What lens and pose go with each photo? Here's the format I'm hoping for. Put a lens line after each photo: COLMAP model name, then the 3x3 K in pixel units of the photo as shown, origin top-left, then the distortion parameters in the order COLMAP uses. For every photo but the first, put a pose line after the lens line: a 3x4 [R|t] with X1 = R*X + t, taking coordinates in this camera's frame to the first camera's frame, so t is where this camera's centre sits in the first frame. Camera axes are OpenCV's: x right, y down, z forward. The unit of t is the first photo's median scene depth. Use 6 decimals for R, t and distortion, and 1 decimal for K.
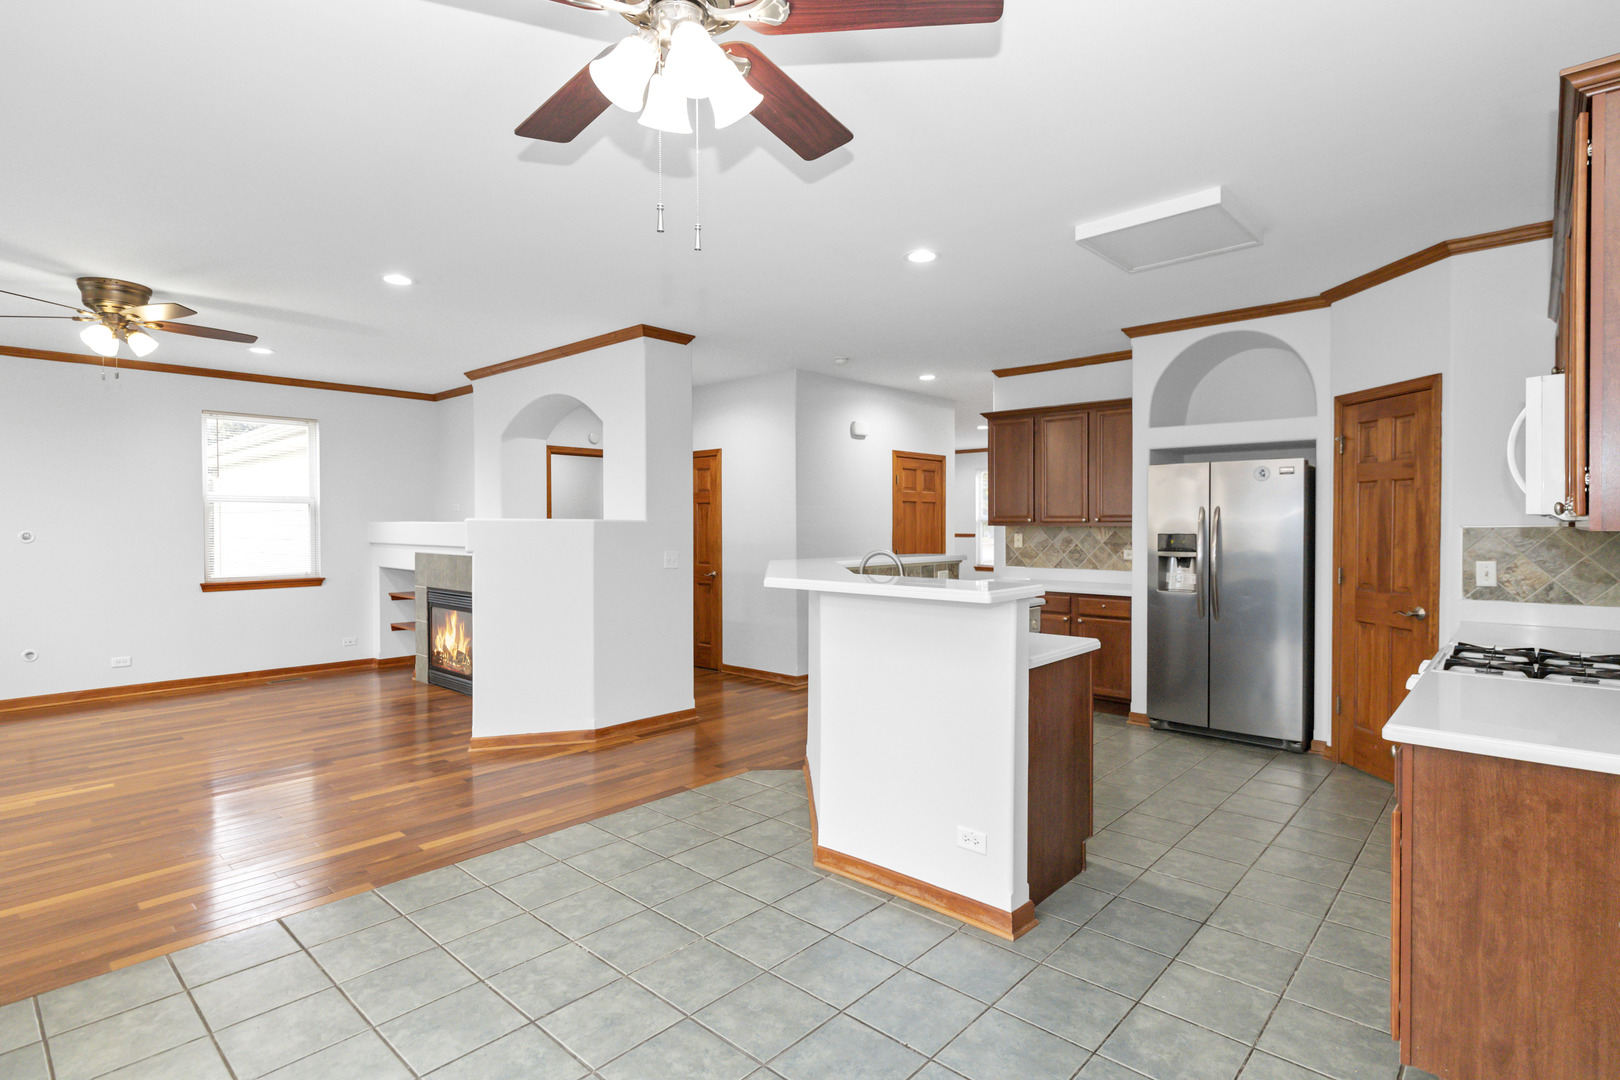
lens RADIAL K [[792.6, 0, 835.6], [0, 792.6, 538.3], [0, 0, 1]] dist [-0.007251, 0.001966]
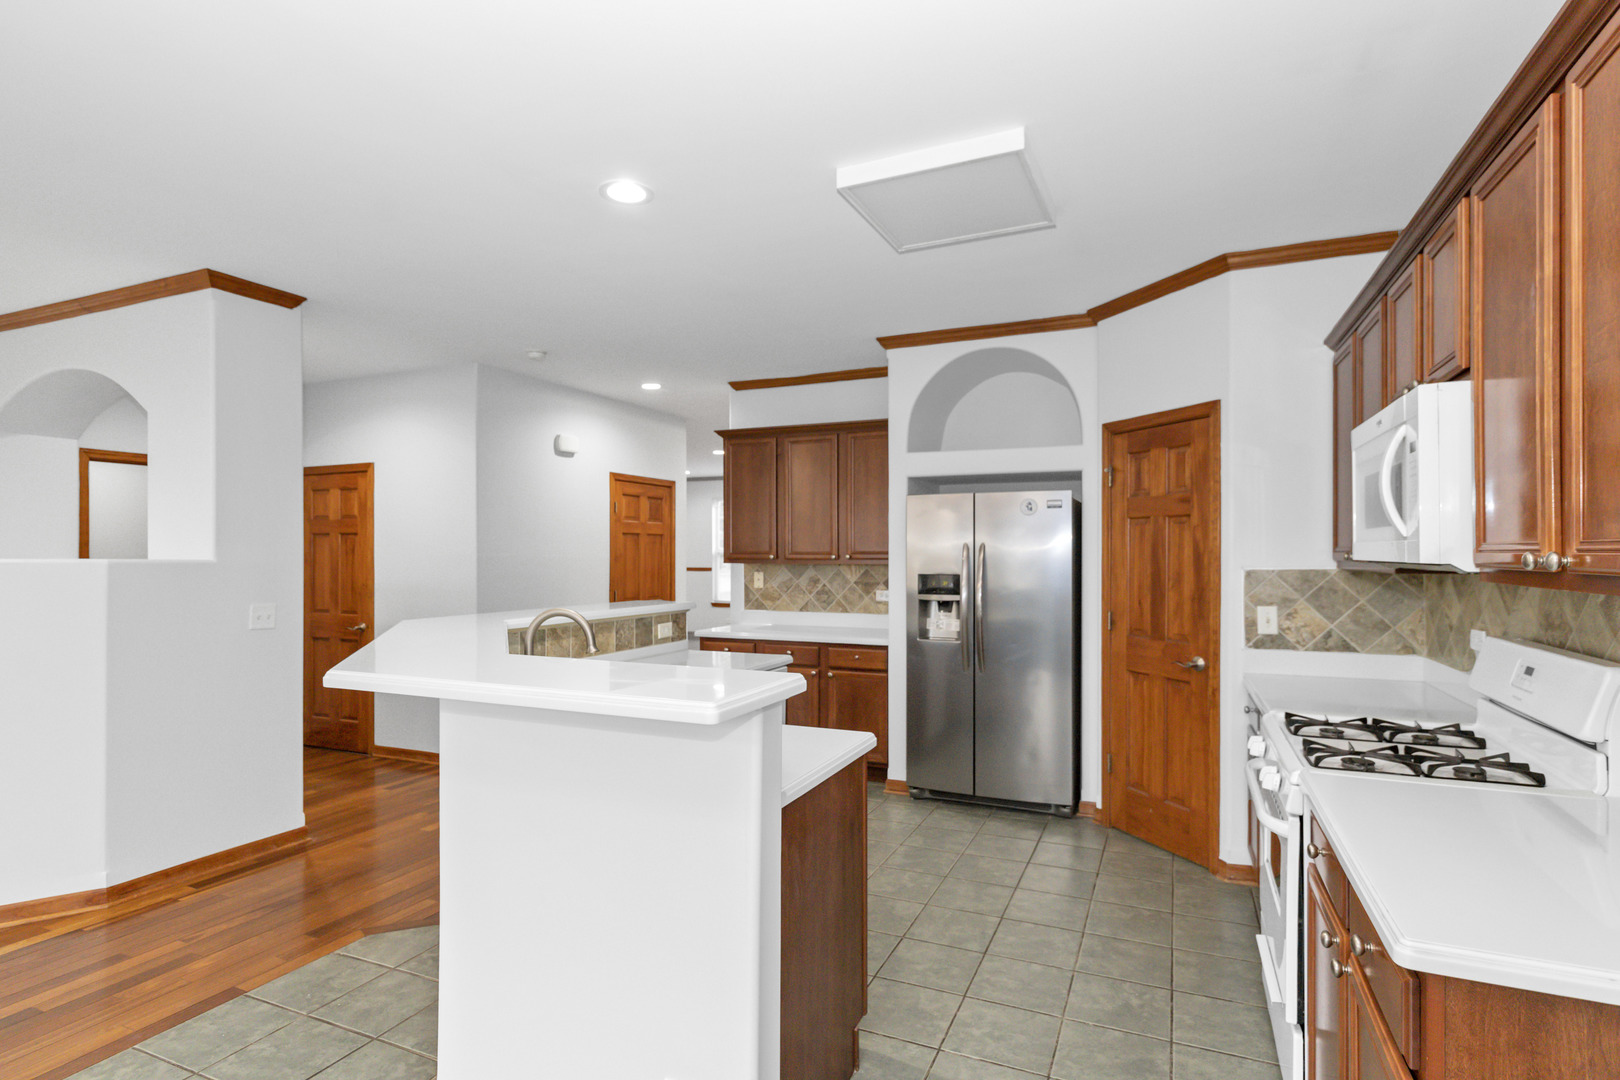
lens RADIAL K [[792.6, 0, 822.5], [0, 792.6, 547.2], [0, 0, 1]] dist [-0.007251, 0.001966]
pose [[0.952353, 0.002180, 0.304990, 0.049360], [0.006005, 0.999647, -0.025896, -0.015024], [-0.304938, 0.026494, 0.952003, 0.233273]]
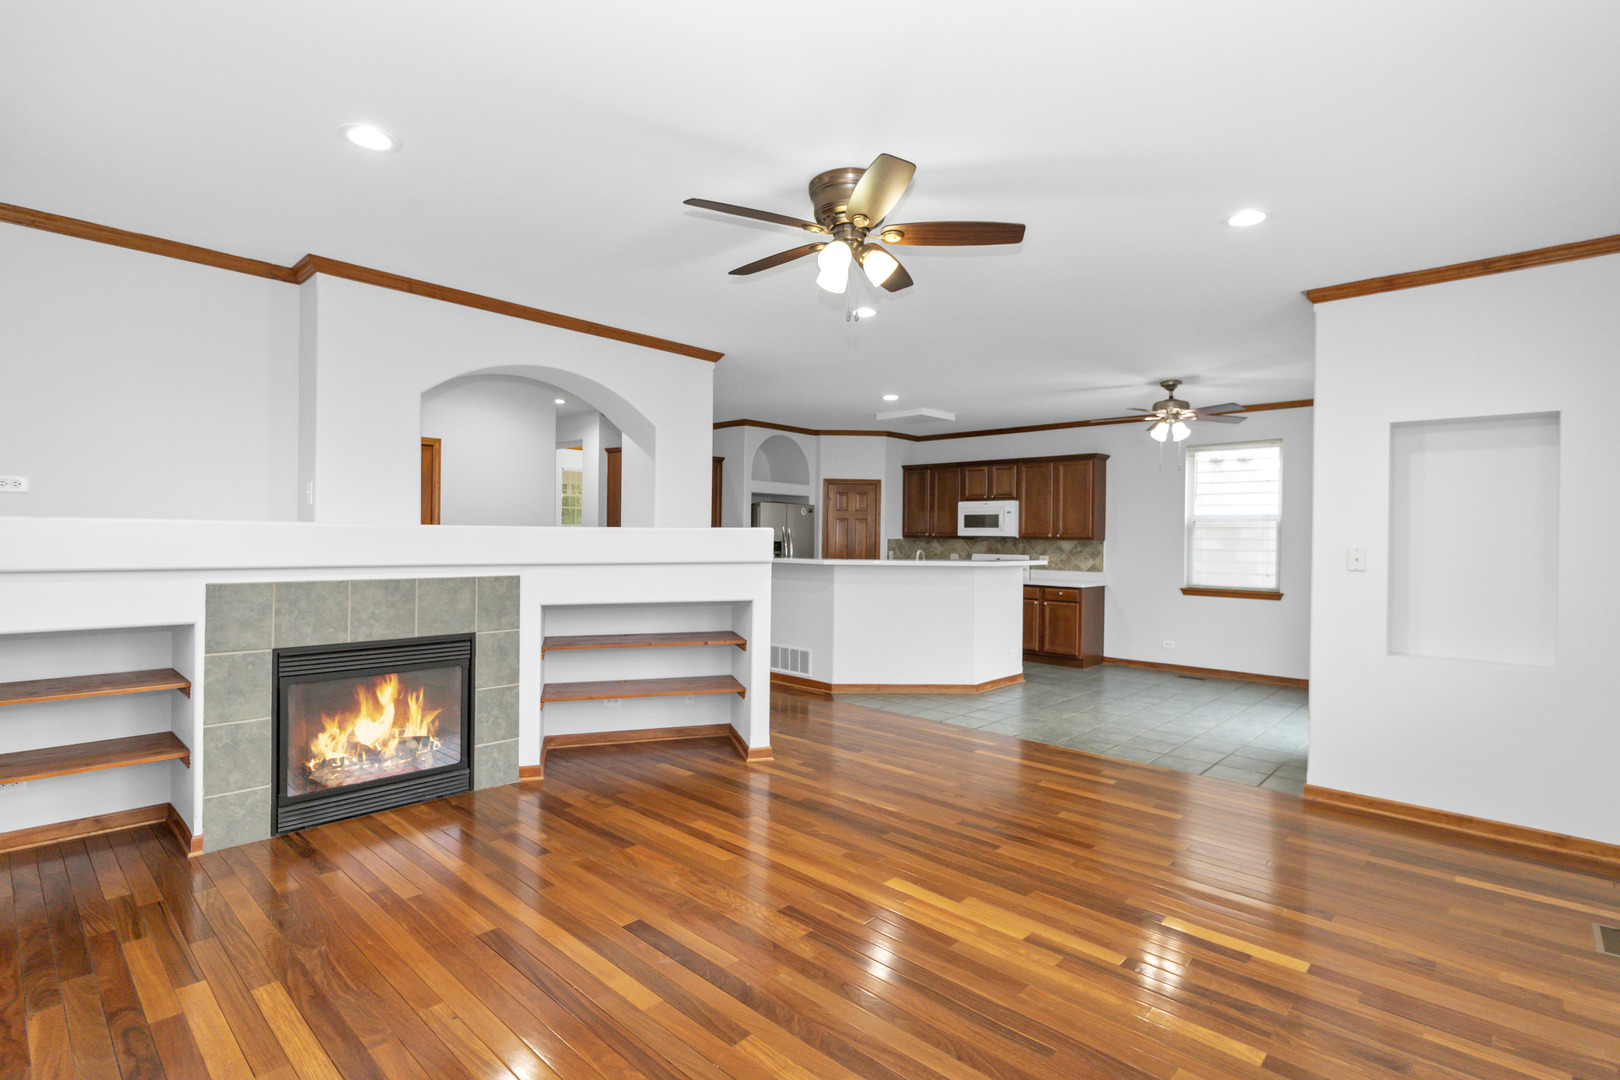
lens RADIAL K [[792.6, 0, 800.8], [0, 792.6, 542.6], [0, 0, 1]] dist [-0.007251, 0.001966]
pose [[0.048245, -0.003637, 0.998829, -1.528745], [0.009218, 0.999952, 0.003196, -0.009111], [-0.998793, 0.009053, 0.048276, 0.947937]]
